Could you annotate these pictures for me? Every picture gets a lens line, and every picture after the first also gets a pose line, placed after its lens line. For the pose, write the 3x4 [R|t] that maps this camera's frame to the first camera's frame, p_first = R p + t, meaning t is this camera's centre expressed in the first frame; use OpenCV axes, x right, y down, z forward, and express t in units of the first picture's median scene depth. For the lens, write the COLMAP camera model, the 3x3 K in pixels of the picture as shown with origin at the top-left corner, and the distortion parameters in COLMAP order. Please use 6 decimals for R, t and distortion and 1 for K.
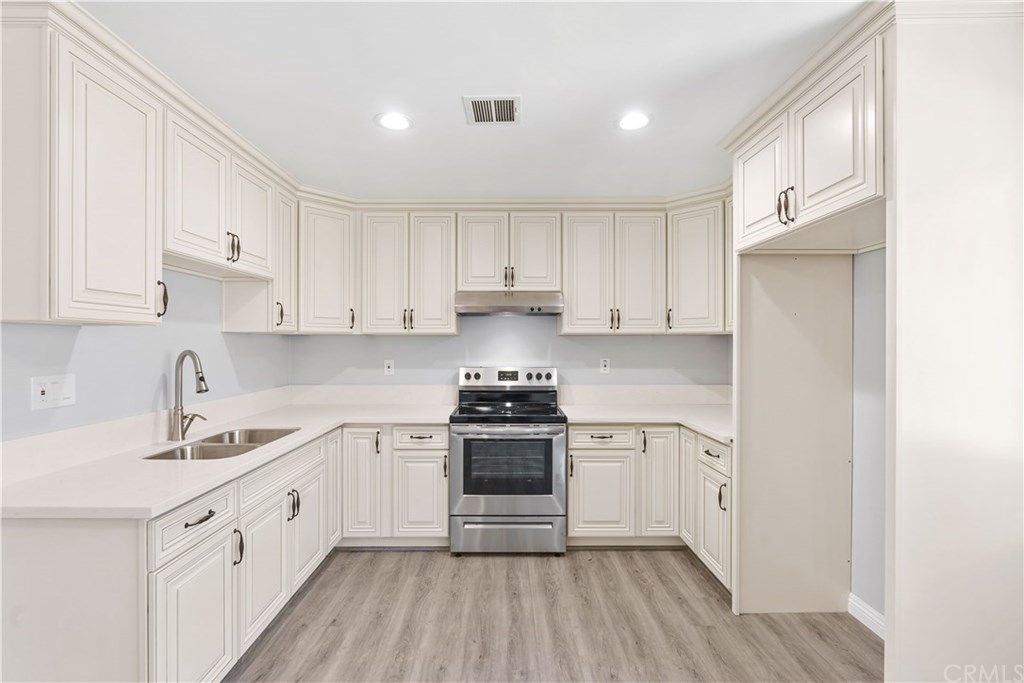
lens RADIAL K [[471.5, 0, 510.8], [0, 471.5, 340.1], [0, 0, 1]] dist [-0.000263, 0.000039]
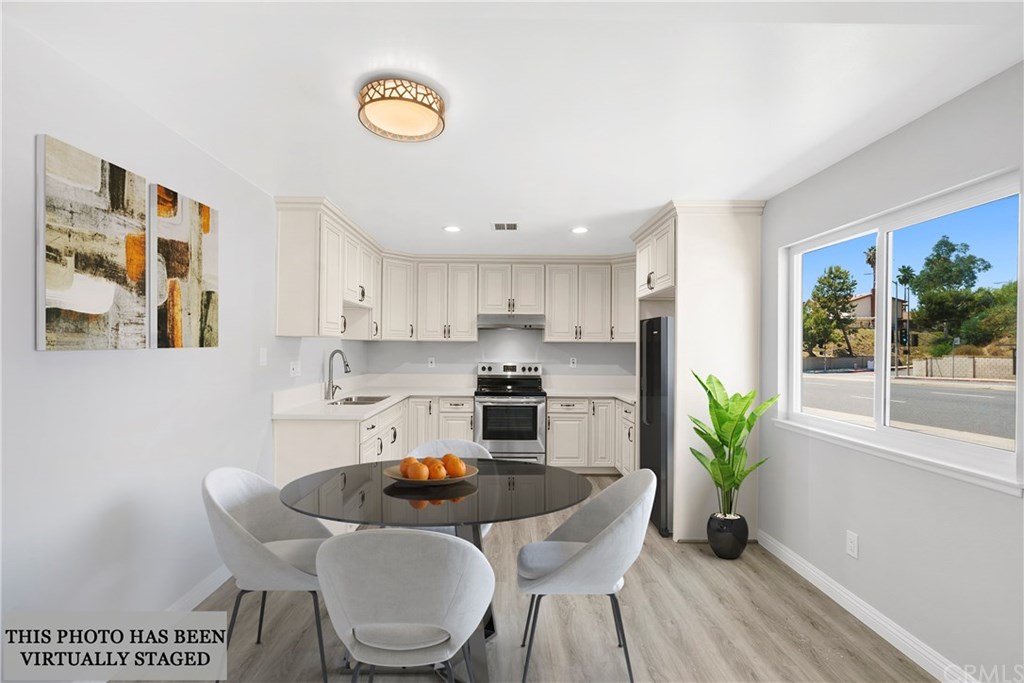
lens RADIAL K [[471.5, 0, 510.9], [0, 471.5, 345.5], [0, 0, 1]] dist [-0.000263, 0.000039]
pose [[0.999919, 0.008428, 0.009556, -0.019454], [-0.008449, 0.999962, 0.002137, -0.003416], [-0.009537, -0.002218, 0.999952, -0.605180]]
